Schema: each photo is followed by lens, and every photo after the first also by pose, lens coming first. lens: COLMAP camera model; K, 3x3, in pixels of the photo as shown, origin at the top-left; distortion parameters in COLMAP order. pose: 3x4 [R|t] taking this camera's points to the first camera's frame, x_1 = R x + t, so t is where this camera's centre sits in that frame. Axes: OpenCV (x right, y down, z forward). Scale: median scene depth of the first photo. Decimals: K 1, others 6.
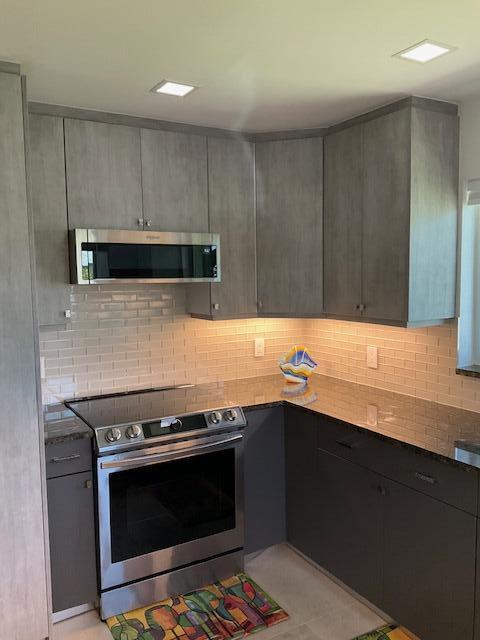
lens RADIAL K [[533.3, 0, 240.0], [0, 533.3, 320.0], [0, 0, 1]] dist [0.114232, -0.231082]
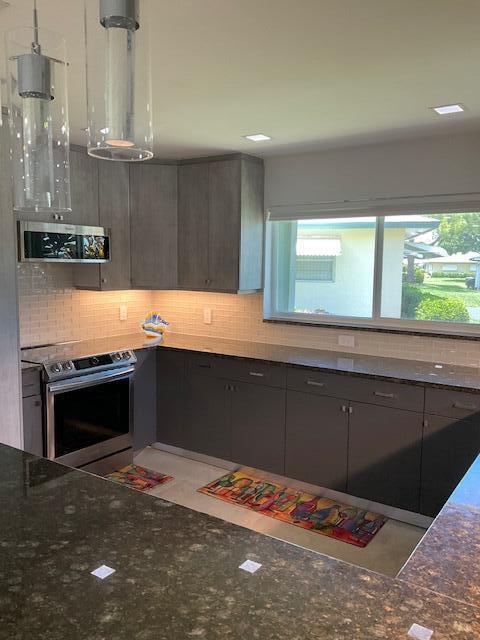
lens RADIAL K [[533.3, 0, 240.0], [0, 533.3, 320.0], [0, 0, 1]] dist [0.114232, -0.231082]
pose [[0.903373, -0.020744, 0.428355, -0.361110], [0.009590, 0.999557, 0.028182, 0.044764], [-0.428749, -0.021351, 0.903171, -0.444736]]
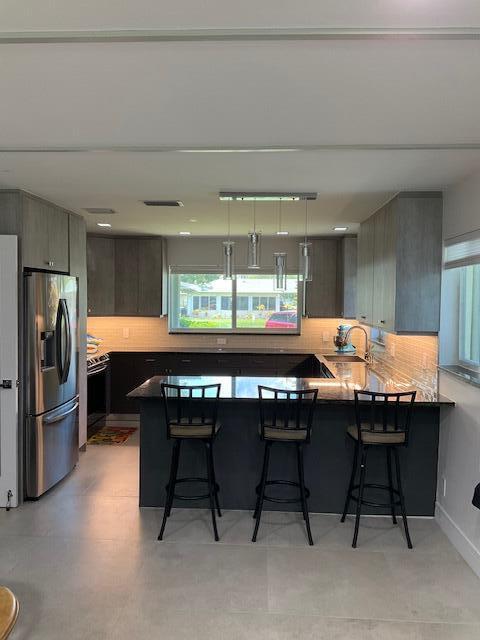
lens RADIAL K [[533.3, 0, 240.0], [0, 533.3, 320.0], [0, 0, 1]] dist [0.114232, -0.231082]
pose [[0.558458, -0.020791, 0.829272, -1.631793], [0.054784, 0.998428, -0.011861, 0.077574], [-0.827722, 0.052055, 0.558719, -0.814670]]
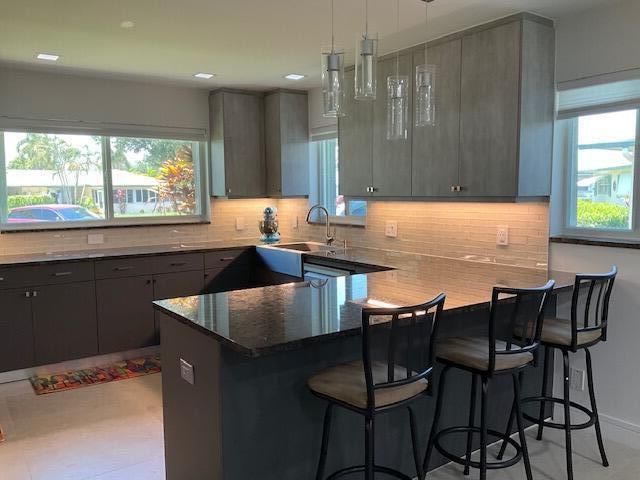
lens RADIAL K [[533.3, 0, 320.0], [0, 533.3, 240.0], [0, 0, 1]] dist [0.114232, -0.231082]
pose [[-0.086678, -0.074877, 0.993419, -1.296315], [0.095640, 0.991940, 0.083111, 0.072727], [-0.991635, 0.102215, -0.078818, 0.172870]]
